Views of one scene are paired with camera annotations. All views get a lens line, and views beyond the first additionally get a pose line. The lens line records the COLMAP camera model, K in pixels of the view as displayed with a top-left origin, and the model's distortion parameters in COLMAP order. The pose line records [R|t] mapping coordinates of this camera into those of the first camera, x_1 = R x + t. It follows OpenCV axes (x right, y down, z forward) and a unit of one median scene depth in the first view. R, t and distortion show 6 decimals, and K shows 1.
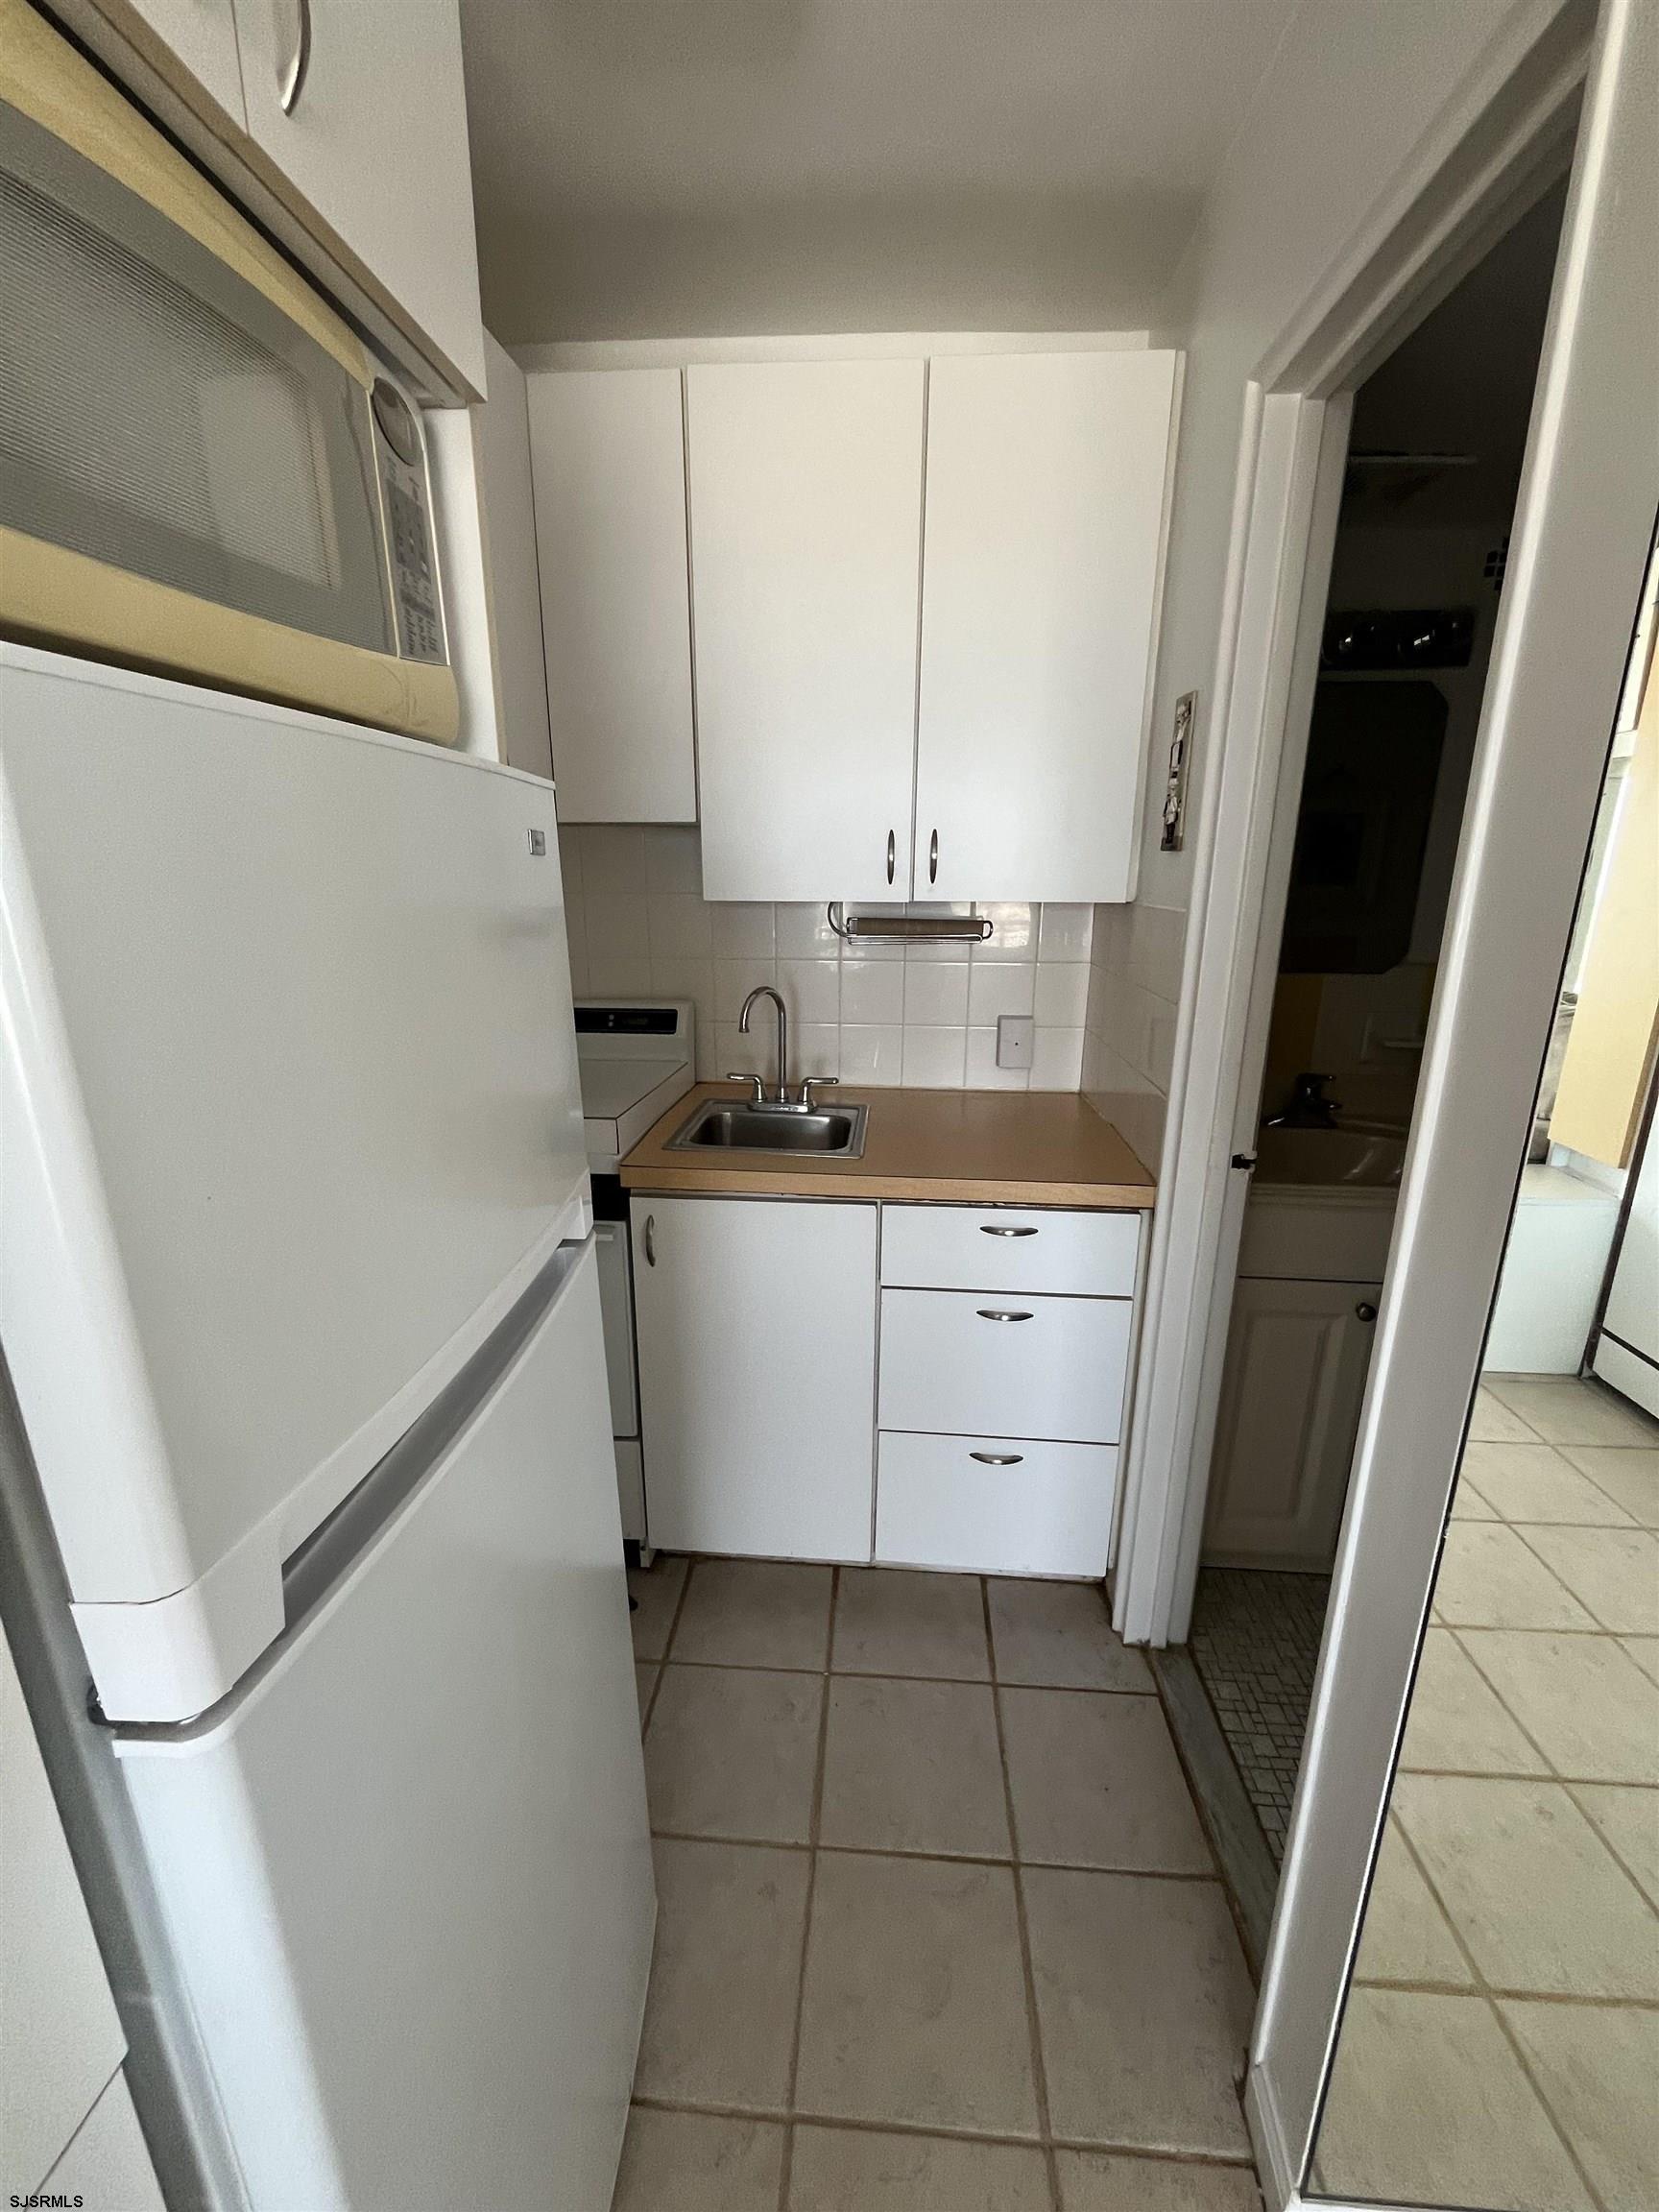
lens RADIAL K [[894.0, 0, 831.4], [0, 894.0, 1102.9], [0, 0, 1]] dist [-0.005876, 0.000533]
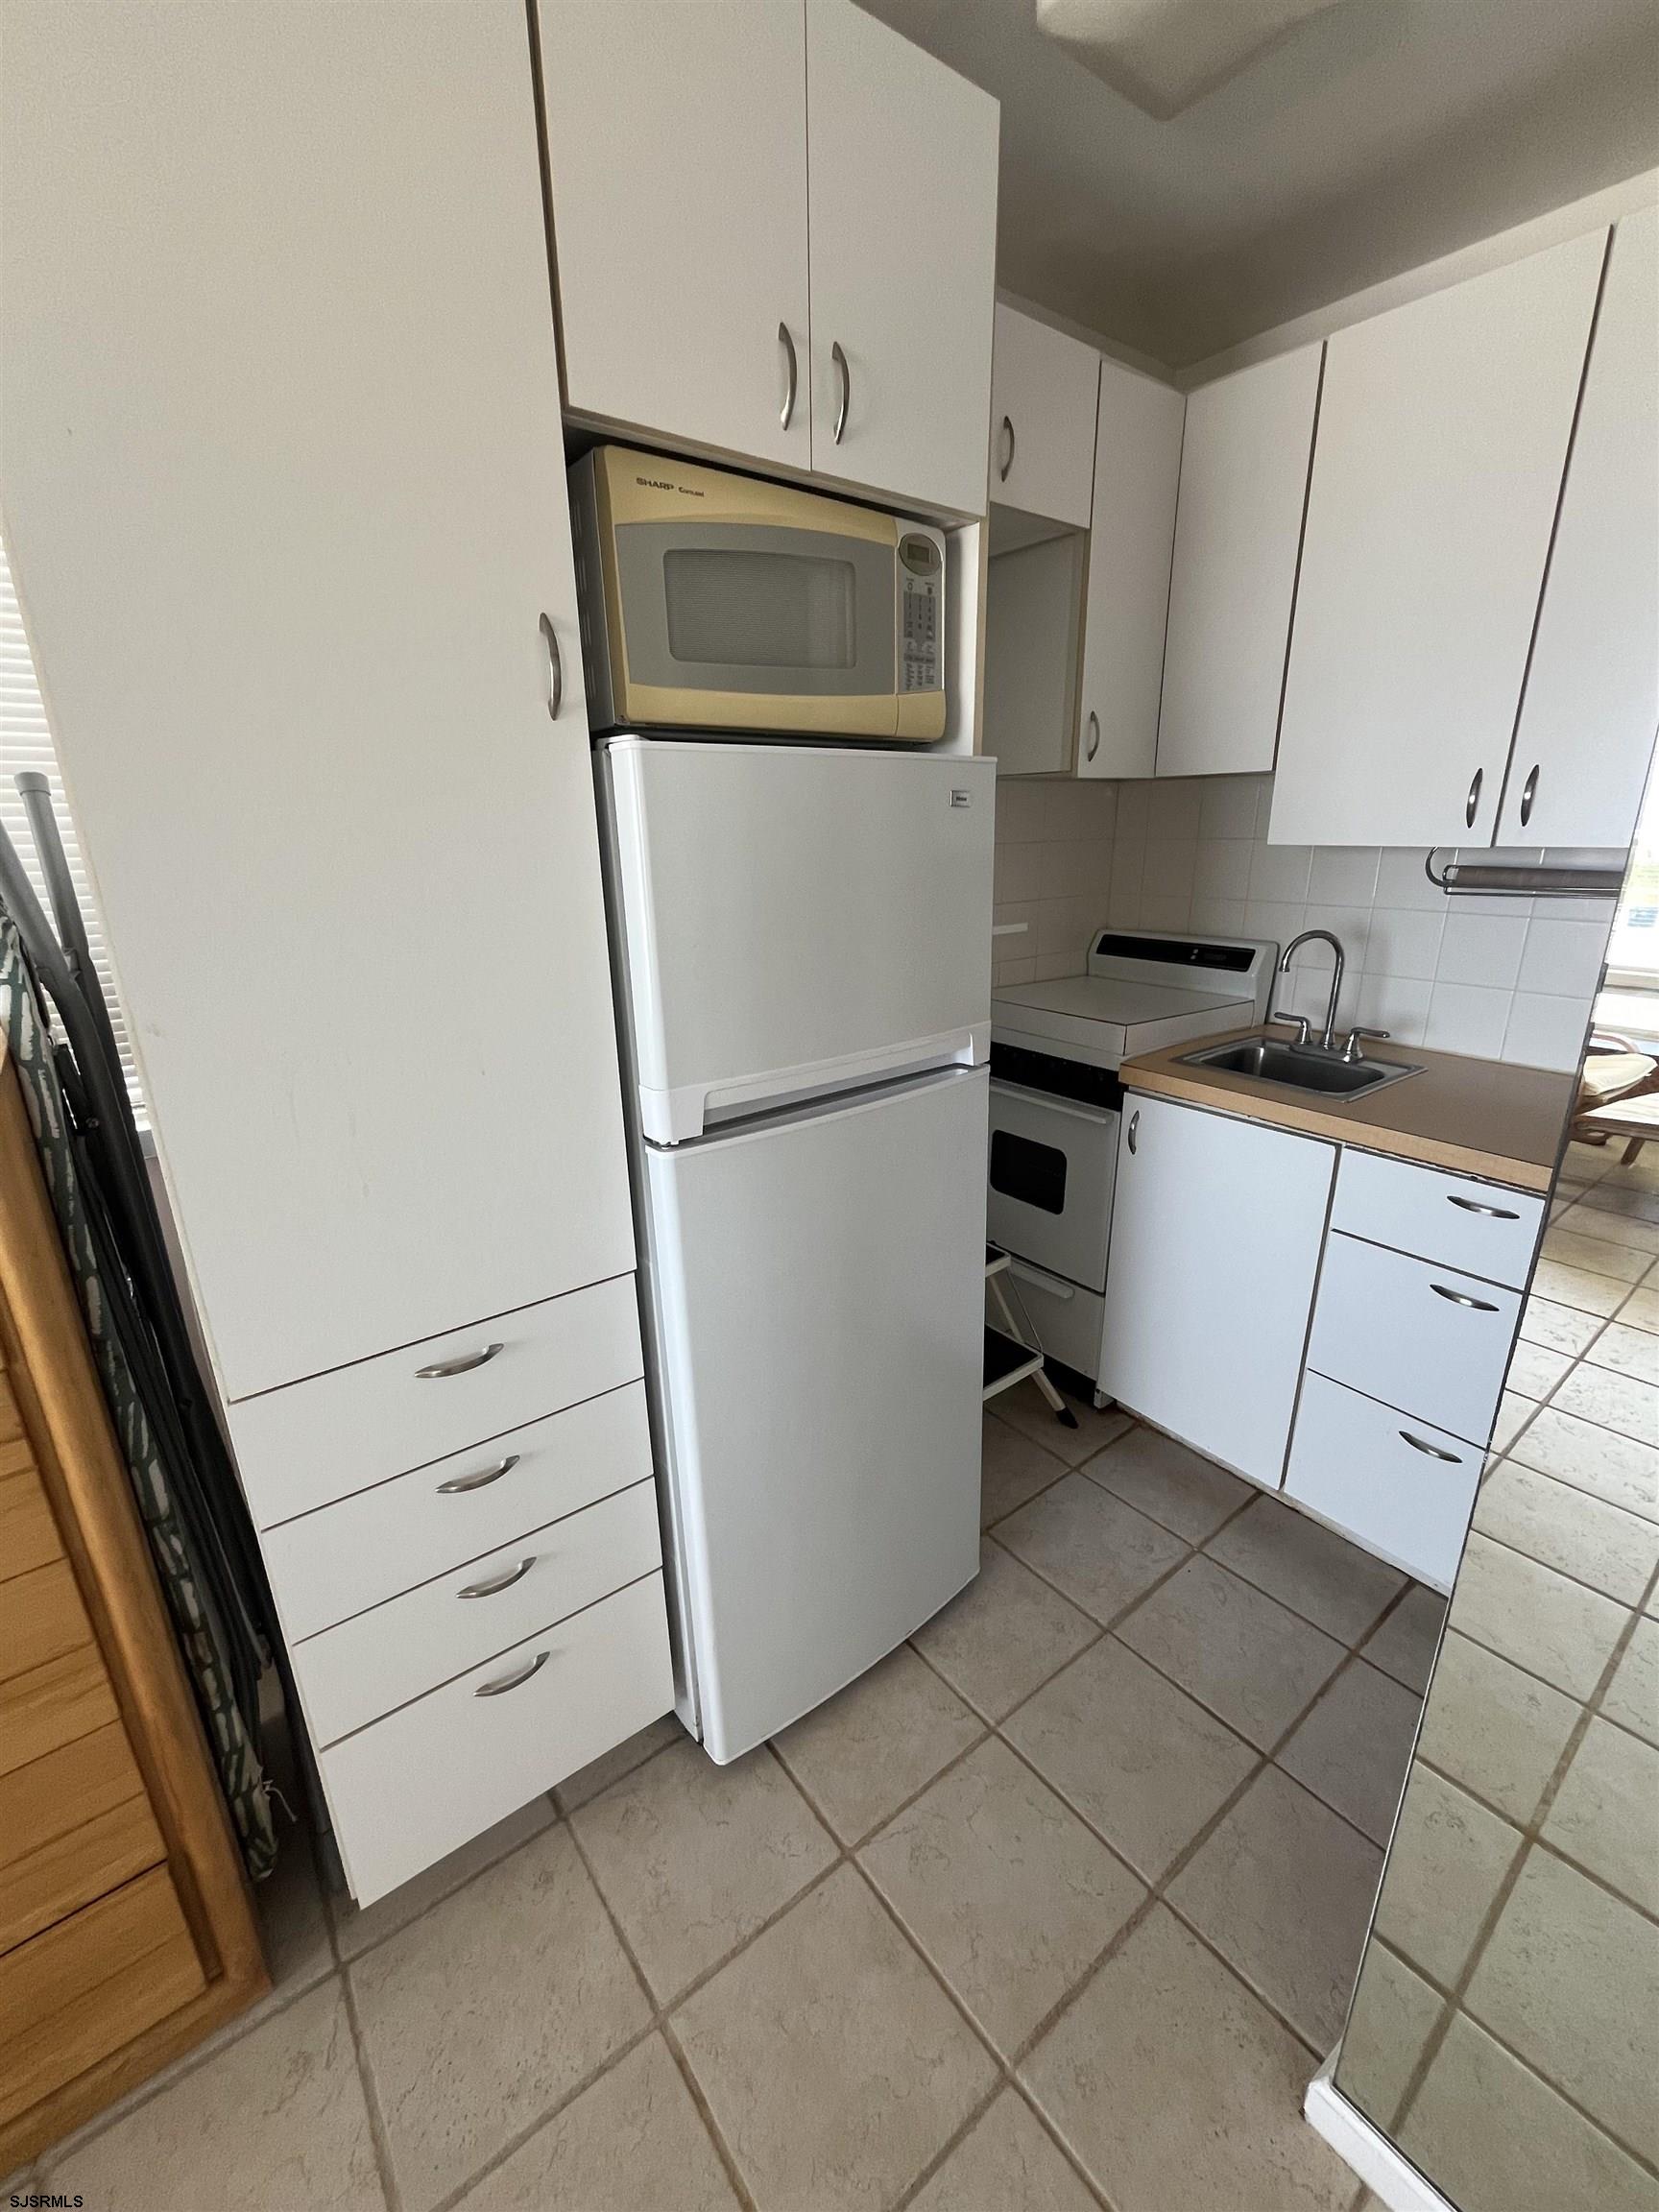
lens RADIAL K [[895.2, 0, 829.5], [0, 895.2, 1106.0], [0, 0, 1]] dist [-0.008743, 0.000191]
pose [[0.665249, 0.210925, -0.716208, 0.366640], [-0.174373, 0.976630, 0.125653, 0.040306], [0.725973, 0.041297, 0.686482, -0.115507]]
